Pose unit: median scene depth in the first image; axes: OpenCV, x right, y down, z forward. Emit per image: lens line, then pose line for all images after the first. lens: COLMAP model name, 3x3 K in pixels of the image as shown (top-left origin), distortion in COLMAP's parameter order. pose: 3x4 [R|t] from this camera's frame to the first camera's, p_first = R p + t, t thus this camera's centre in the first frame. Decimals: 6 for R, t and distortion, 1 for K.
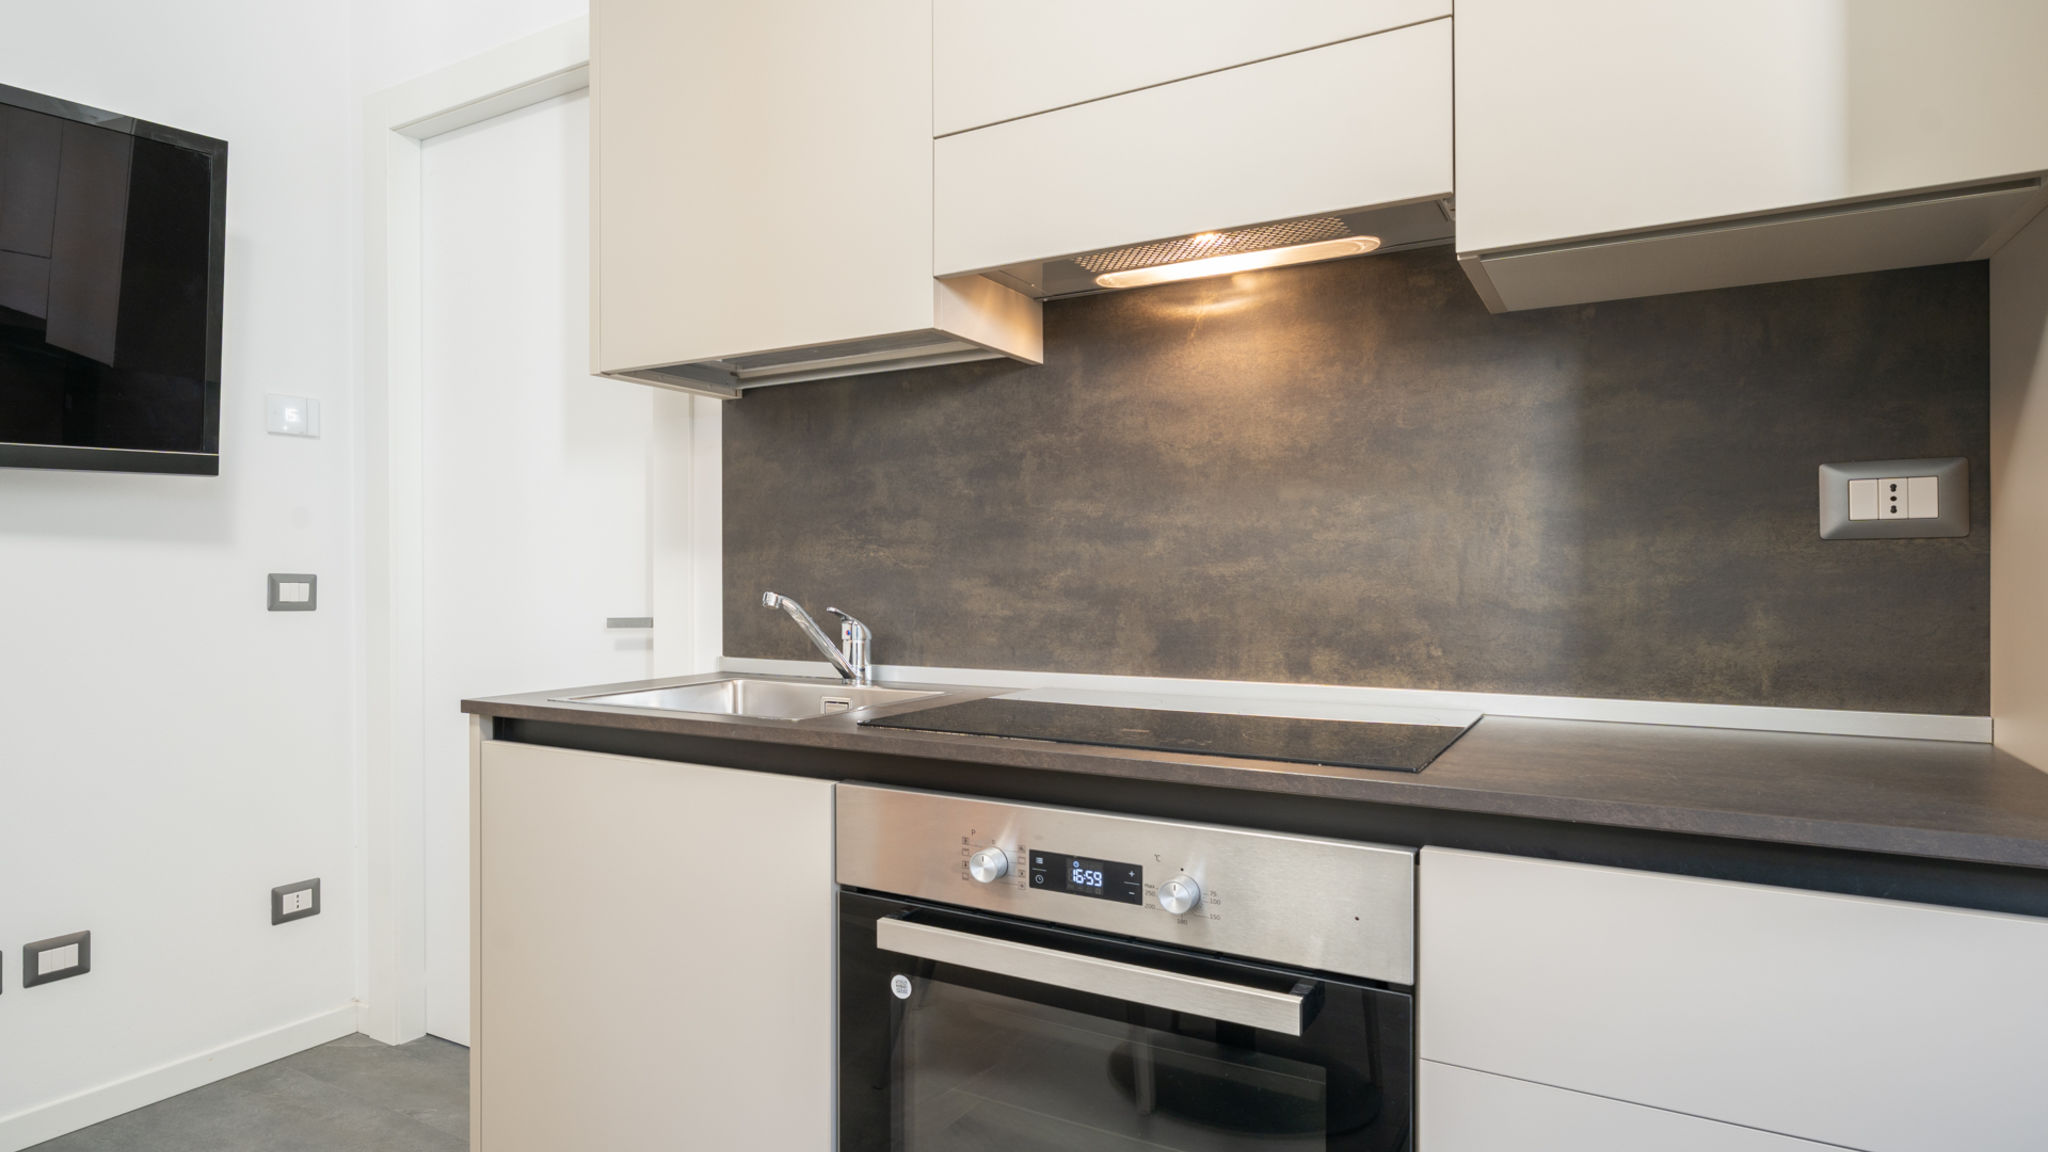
lens RADIAL K [[1222.1, 0, 866.1], [0, 1222.1, 571.0], [0, 0, 1]] dist [0.023217, -0.001344]
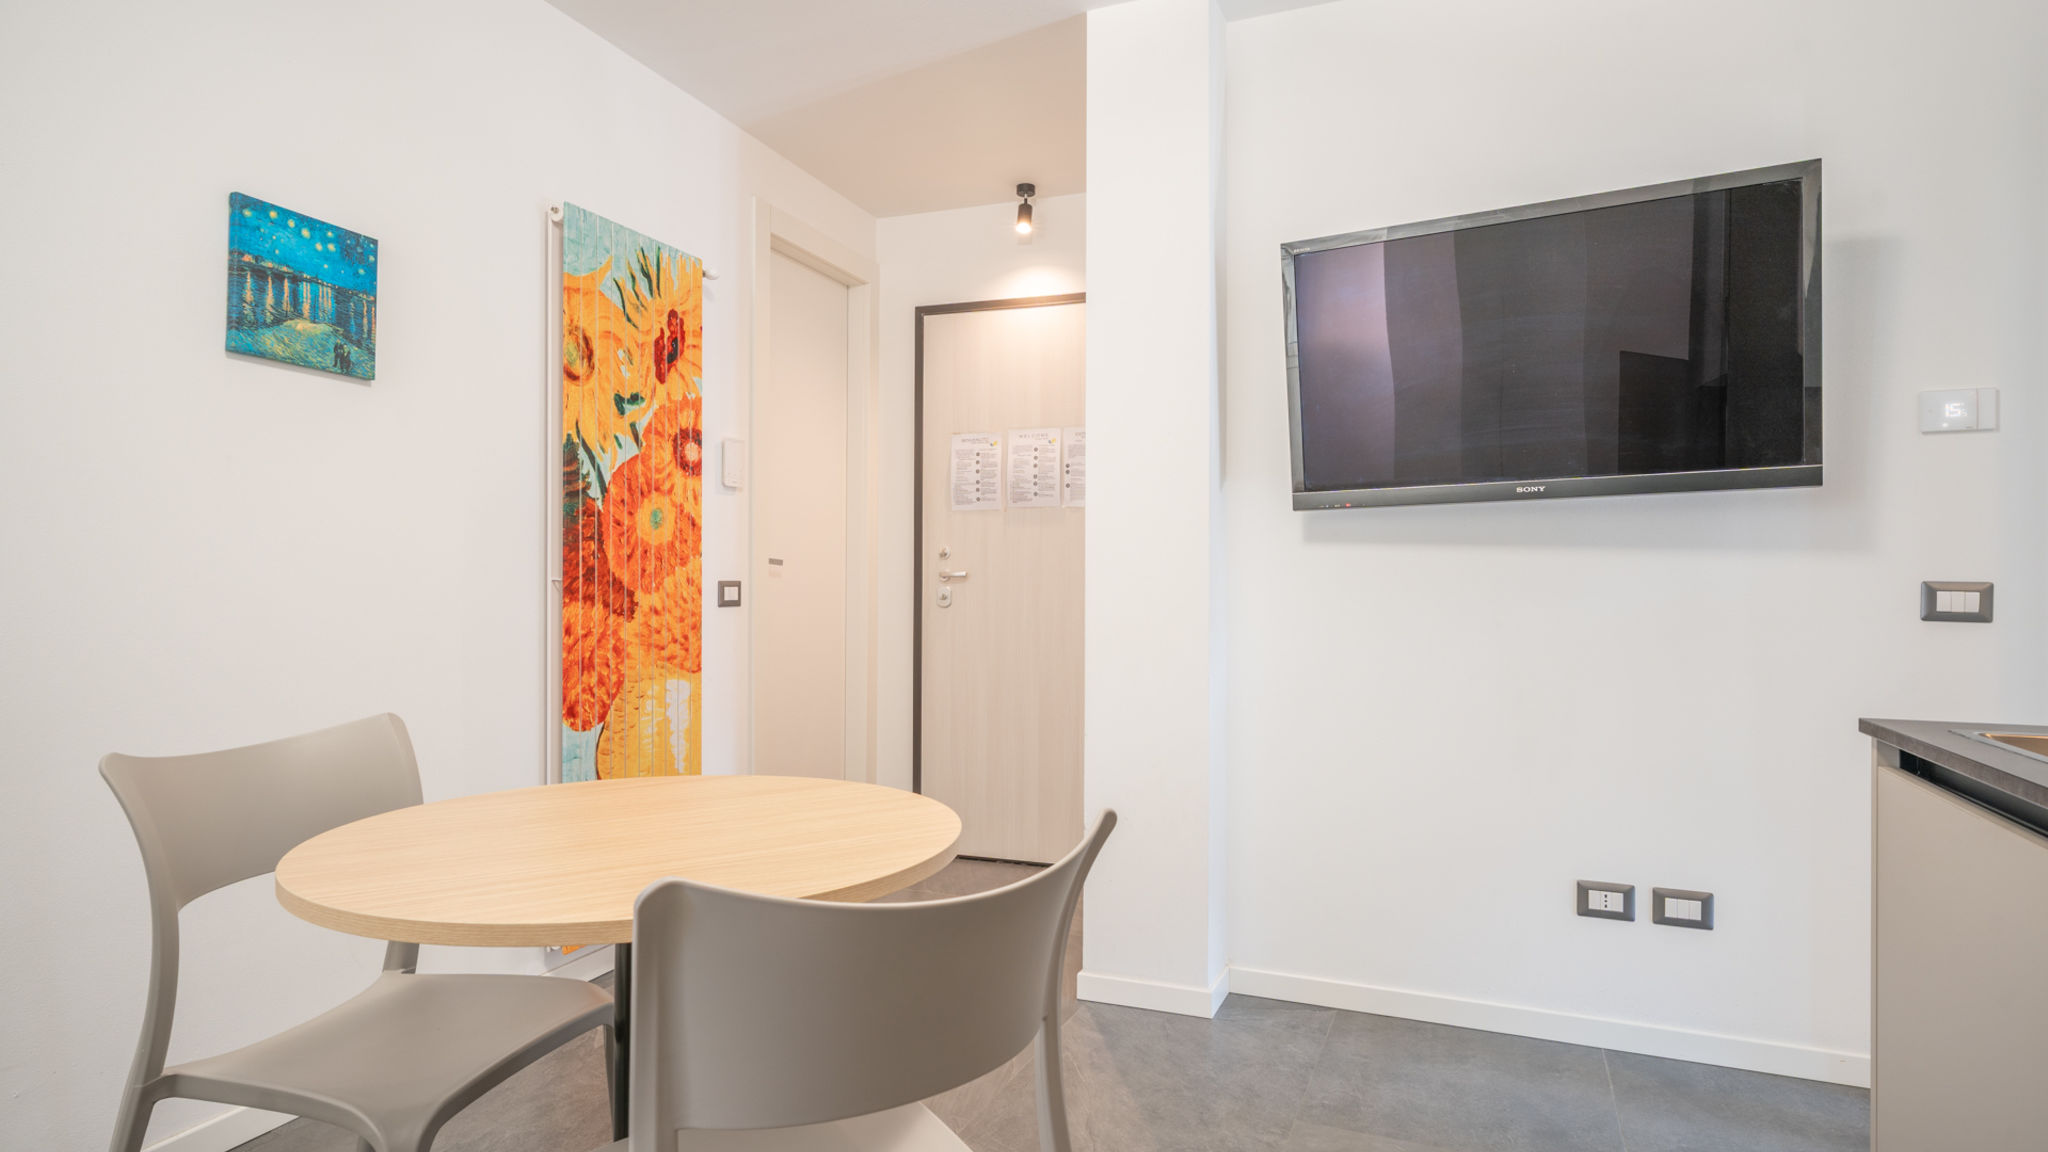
lens RADIAL K [[1169.0, 0, 1024.0], [0, 1169.0, 576.0], [0, 0, 1]] dist [0.049750, -0.000788]
pose [[0.186250, -0.000497, -0.982502, 0.440748], [-0.000008, 1.000000, -0.000508, -0.003012], [0.982502, 0.000103, 0.186250, 0.221905]]
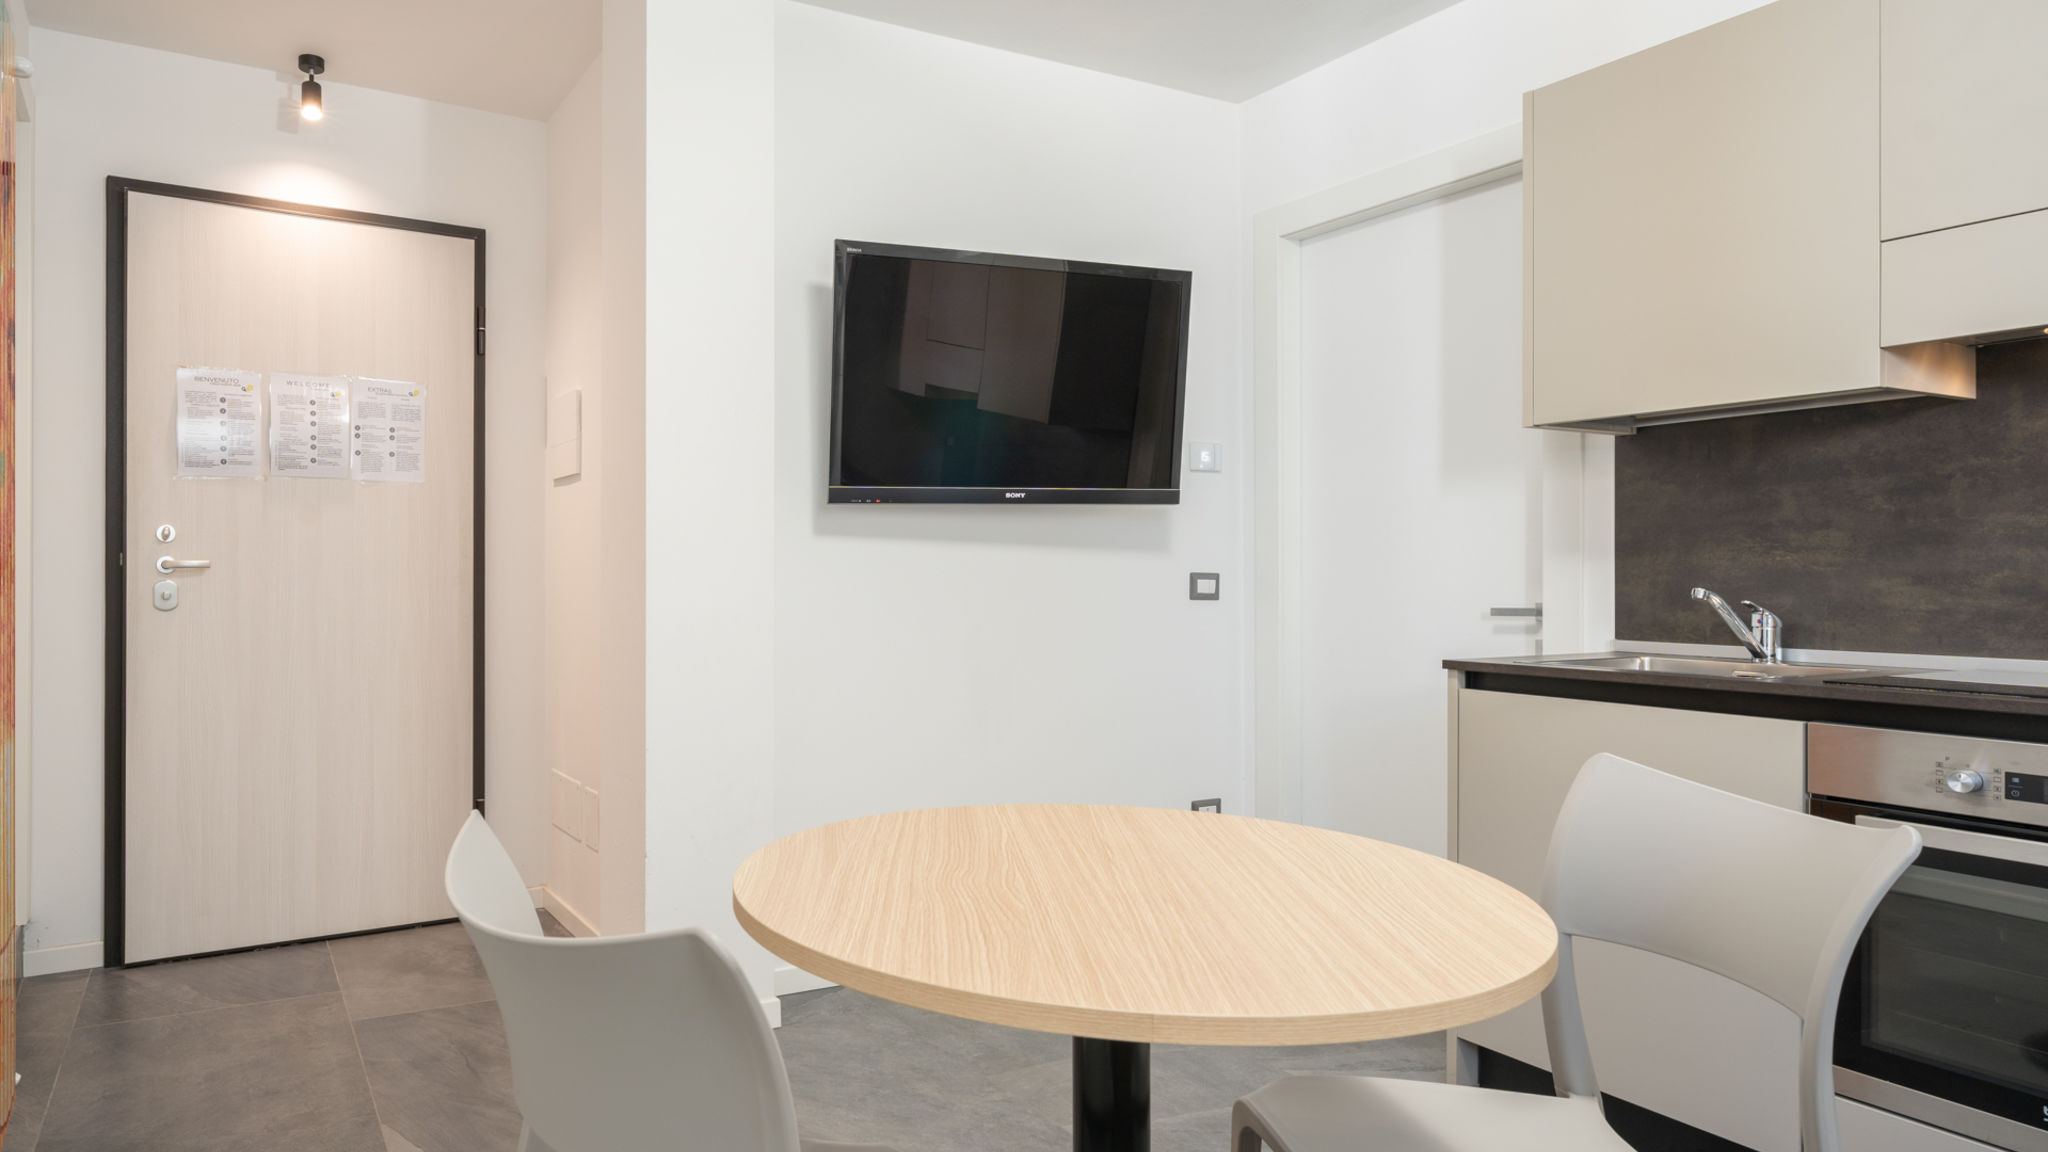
lens RADIAL K [[1222.1, 0, 866.1], [0, 1222.1, 571.0], [0, 0, 1]] dist [0.023217, -0.001344]
pose [[0.871538, 0.001687, -0.490325, -0.195253], [-0.001247, 0.999998, 0.001224, -0.001449], [0.490327, -0.000456, 0.871539, -0.564915]]
